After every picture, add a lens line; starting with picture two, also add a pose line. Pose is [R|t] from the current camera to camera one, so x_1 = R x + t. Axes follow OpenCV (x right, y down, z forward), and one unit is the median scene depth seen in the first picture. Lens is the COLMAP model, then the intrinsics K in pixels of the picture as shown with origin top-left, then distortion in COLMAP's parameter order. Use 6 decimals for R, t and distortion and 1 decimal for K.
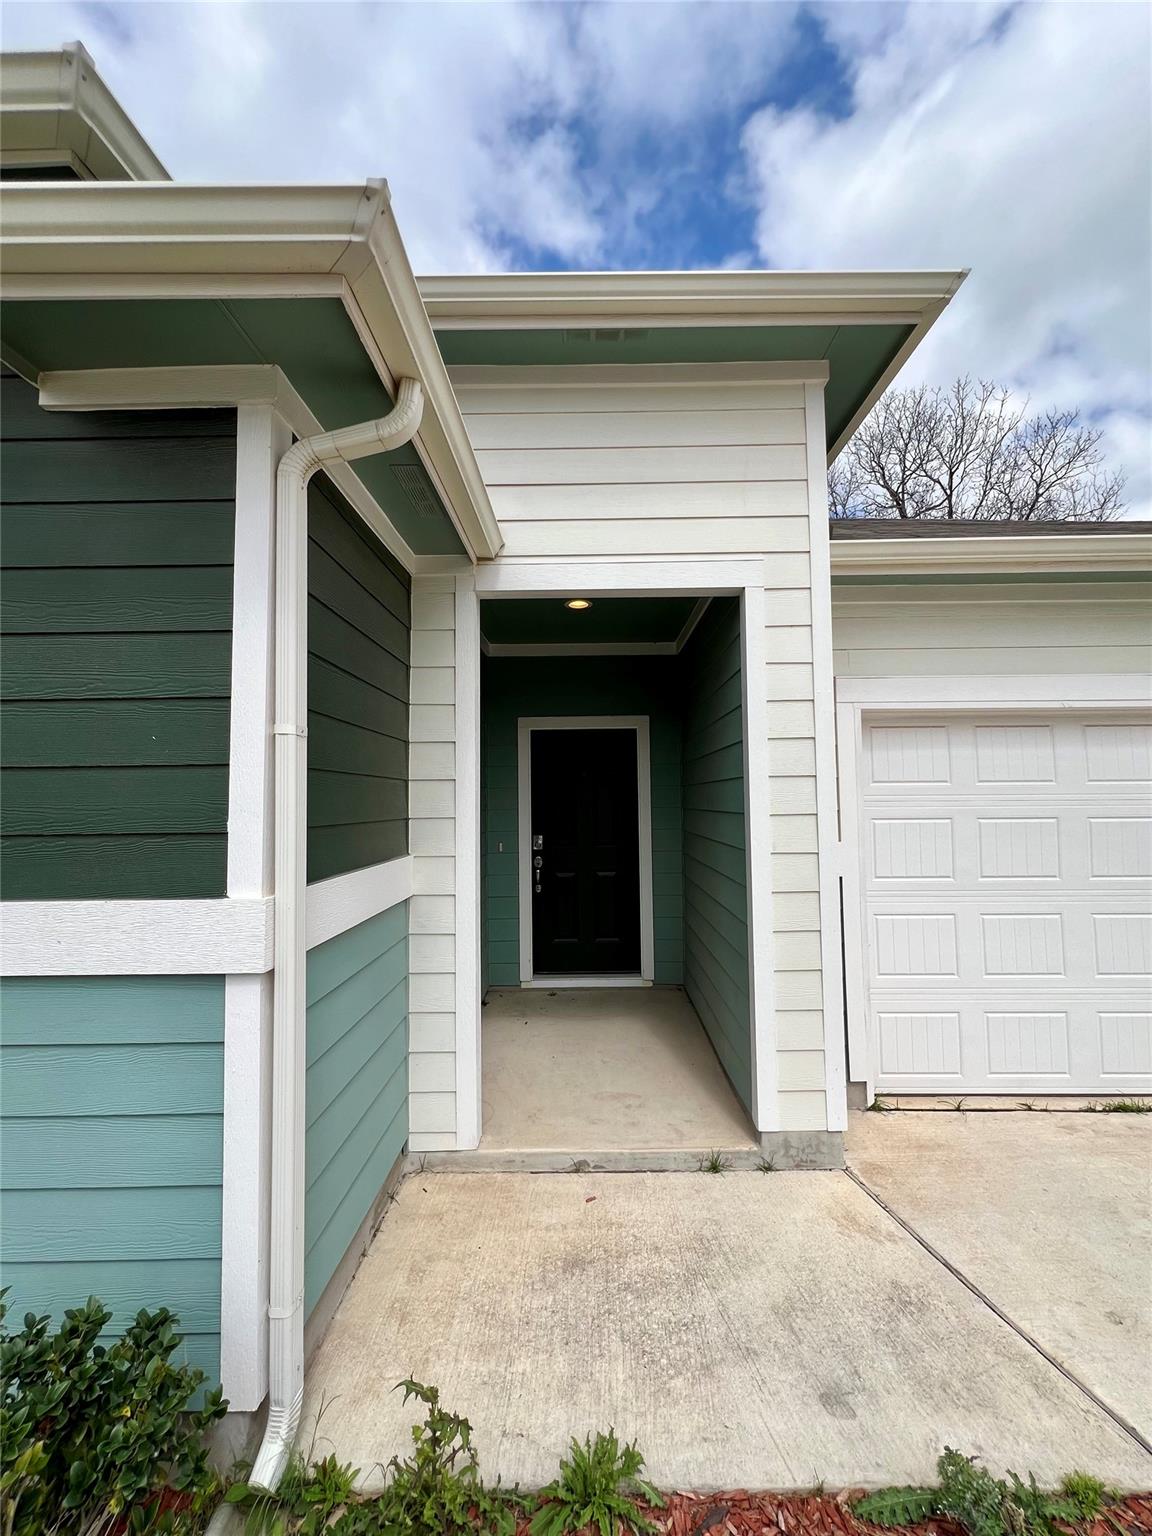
lens RADIAL K [[611.6, 0, 586.9], [0, 611.6, 758.1], [0, 0, 1]] dist [-0.000511, -0.000027]
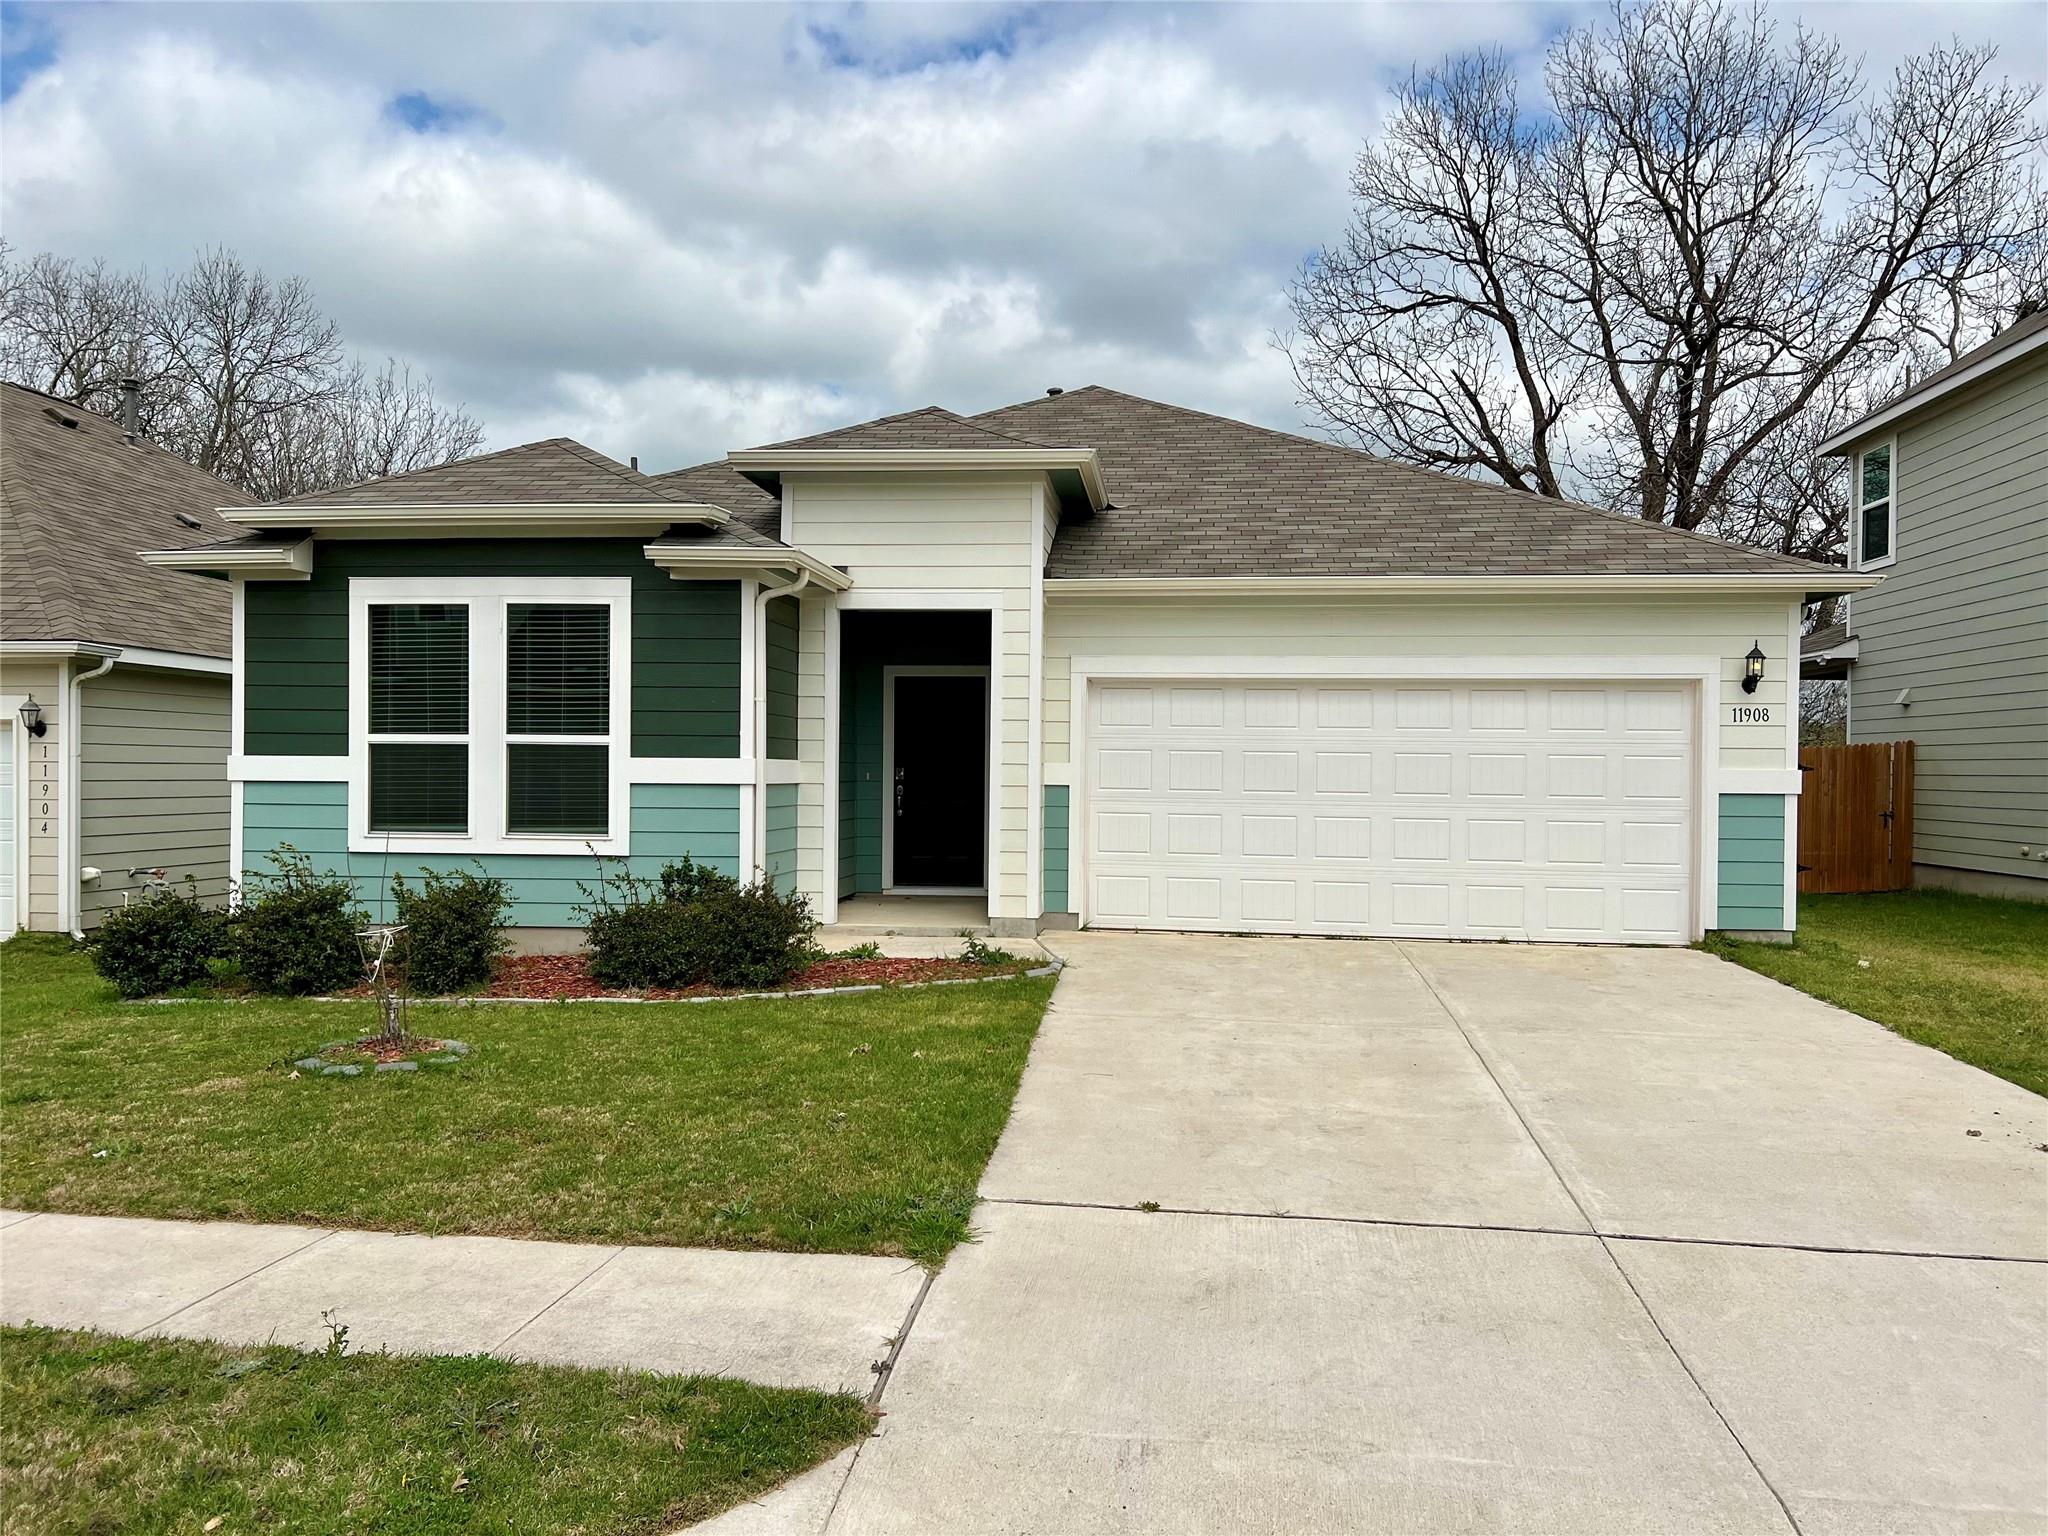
lens RADIAL K [[1544.1, 0, 1026.4], [0, 1544.1, 770.8], [0, 0, 1]] dist [-0.000650, -0.001506]
pose [[0.994001, 0.020147, -0.107500, 0.824106], [-0.012868, 0.997603, 0.067986, -0.120351], [0.108612, -0.066195, 0.991878, -3.270670]]
